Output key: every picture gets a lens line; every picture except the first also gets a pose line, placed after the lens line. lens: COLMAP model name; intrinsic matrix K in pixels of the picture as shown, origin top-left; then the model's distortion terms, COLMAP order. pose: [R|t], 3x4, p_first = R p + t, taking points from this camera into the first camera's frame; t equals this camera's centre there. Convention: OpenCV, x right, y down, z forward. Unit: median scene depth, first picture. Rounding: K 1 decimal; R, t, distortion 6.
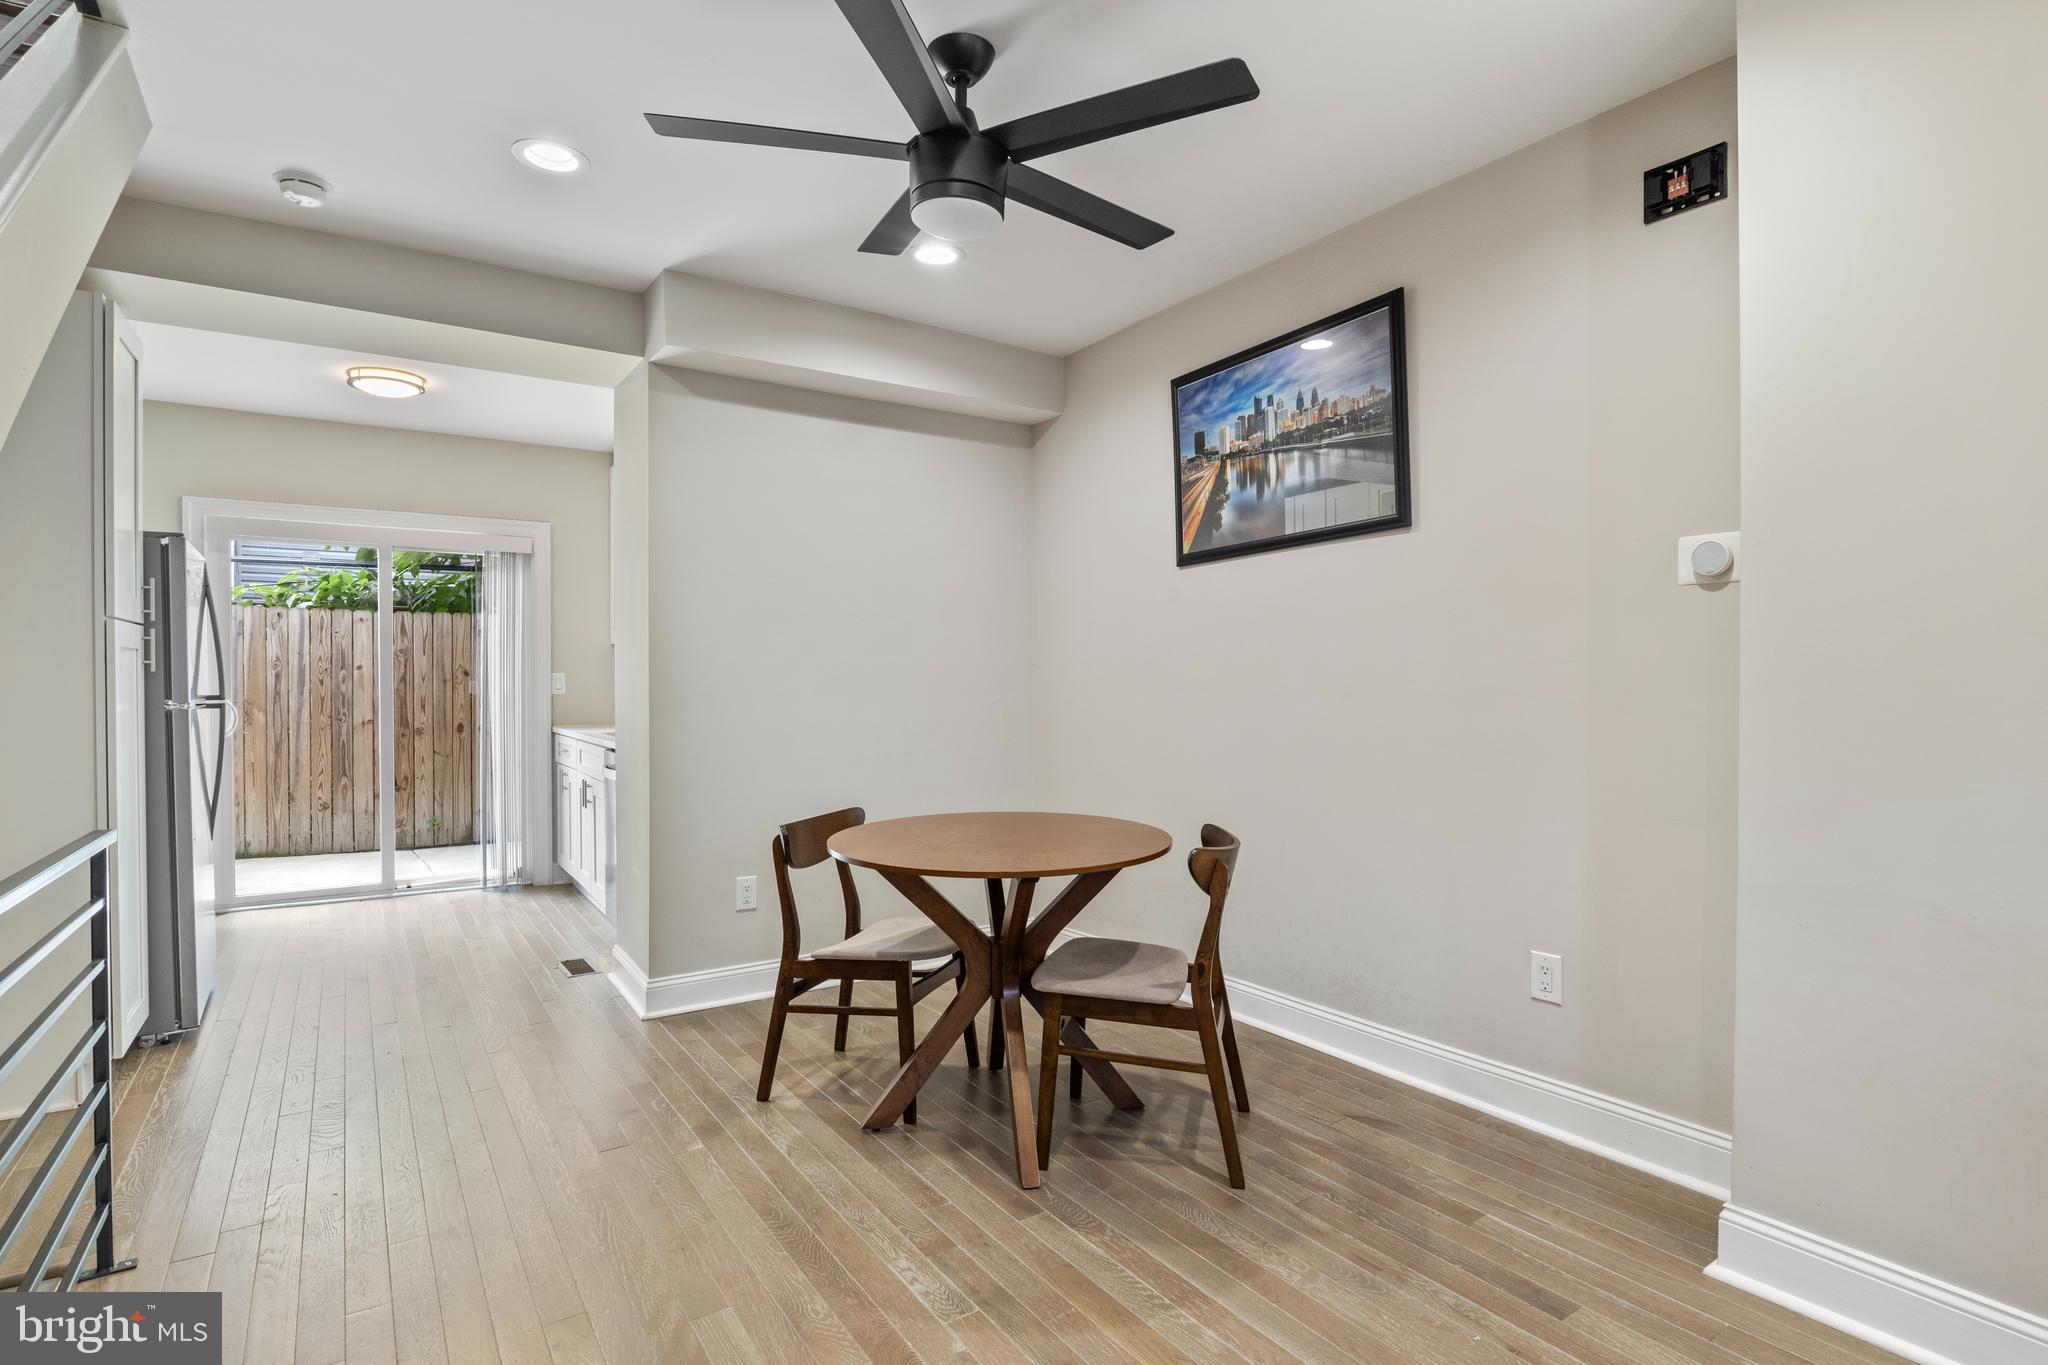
lens RADIAL K [[1029.0, 0, 1028.9], [0, 1029.0, 690.4], [0, 0, 1]] dist [-0.011009, 0.000300]
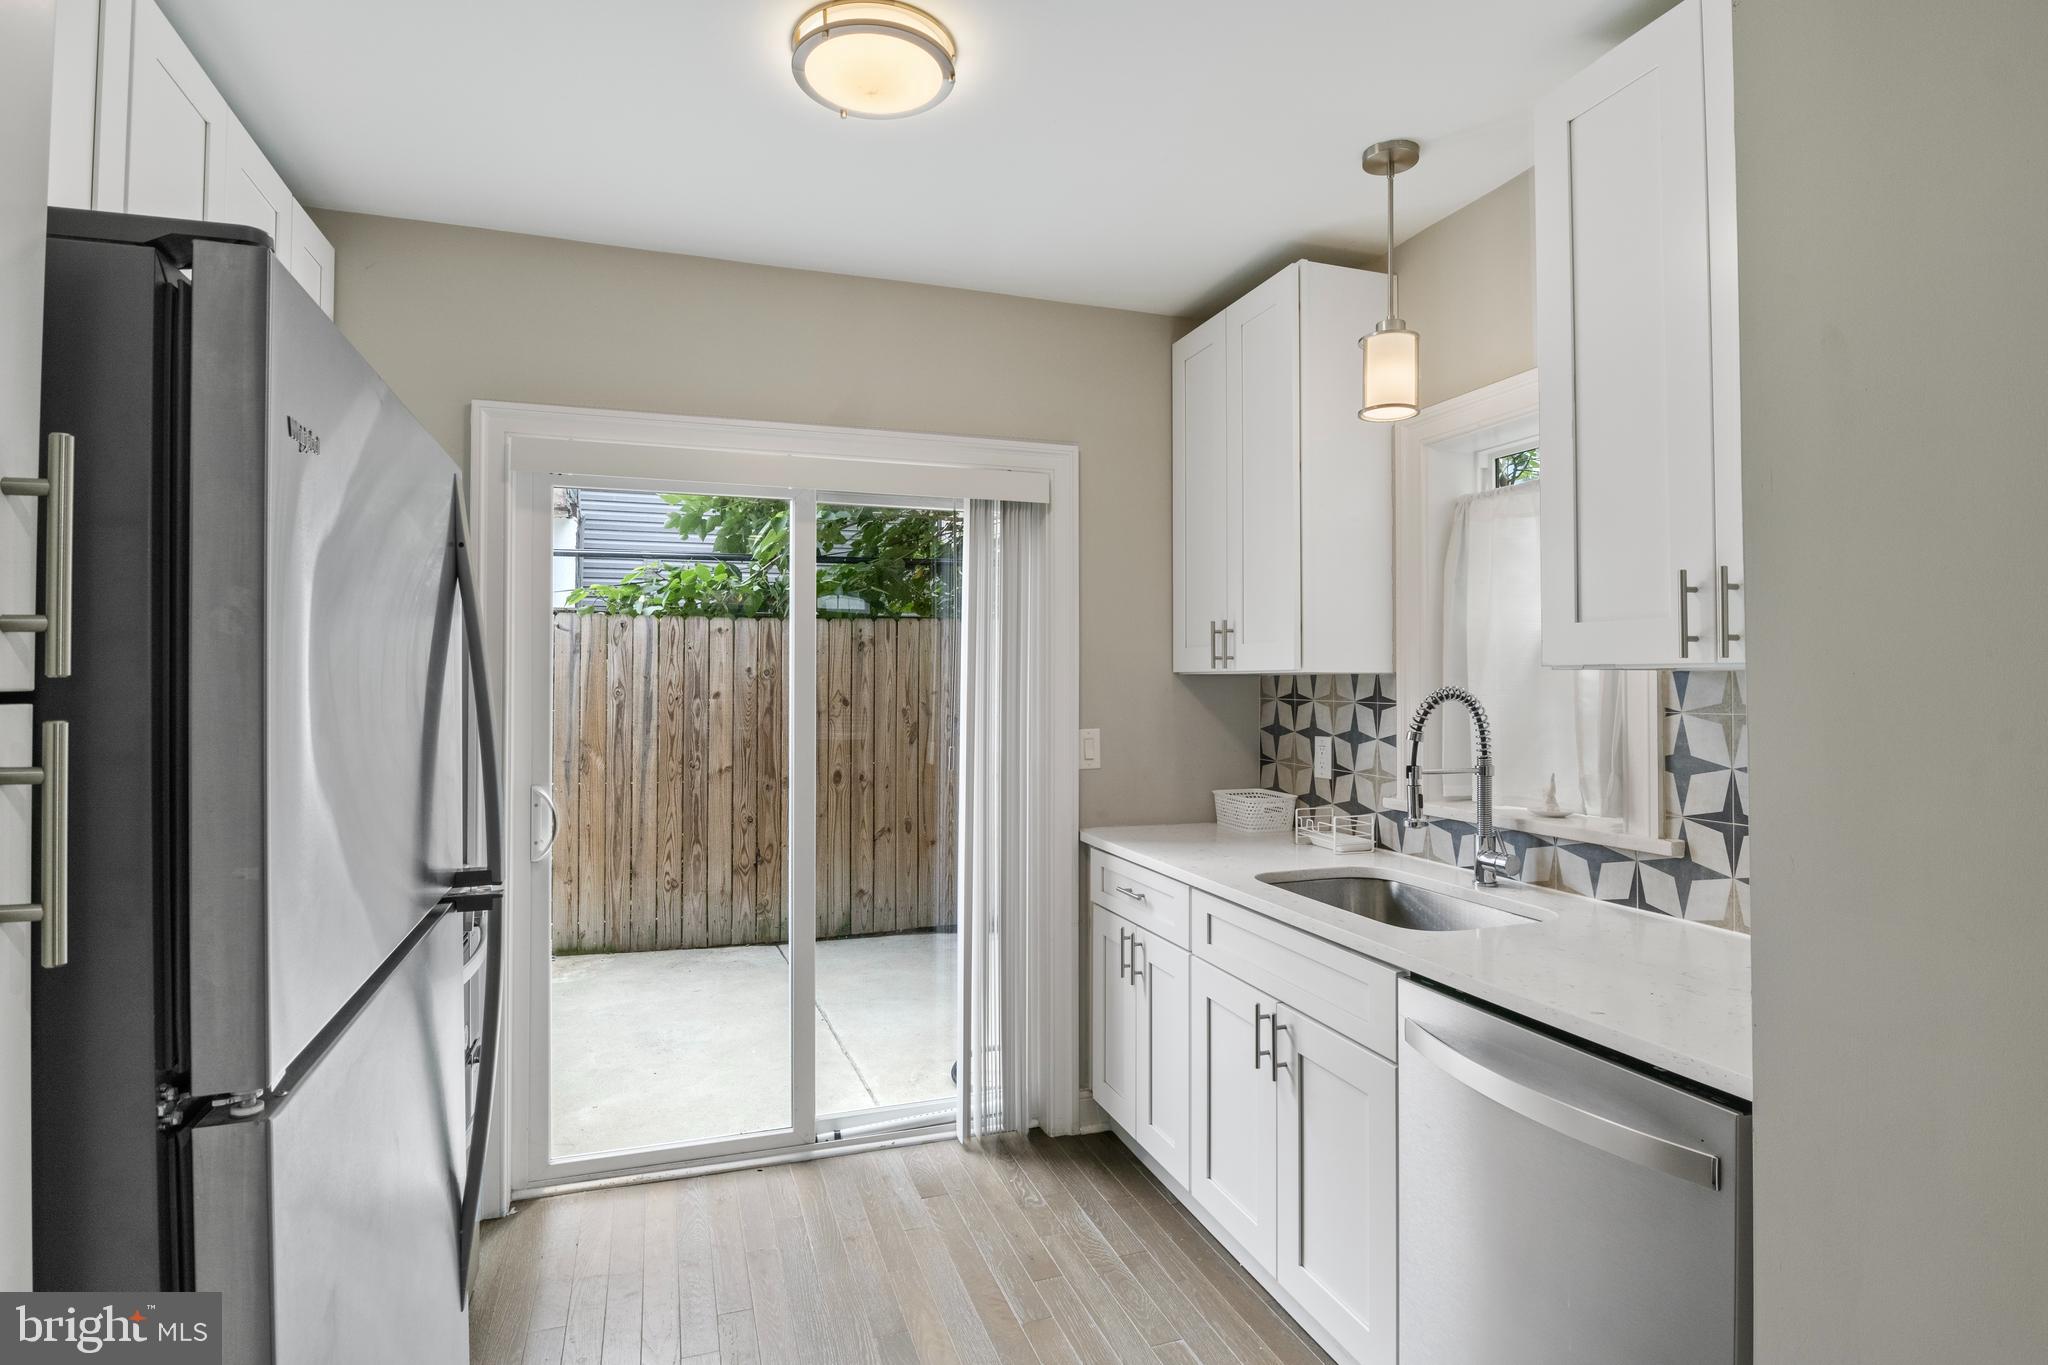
lens RADIAL K [[1029.0, 0, 1025.4], [0, 1029.0, 665.5], [0, 0, 1]] dist [-0.011009, 0.000300]
pose [[0.968410, -0.002812, -0.249348, -0.273655], [-0.003809, 0.999653, -0.026065, -0.027219], [0.249335, 0.026191, 0.968063, 0.364972]]
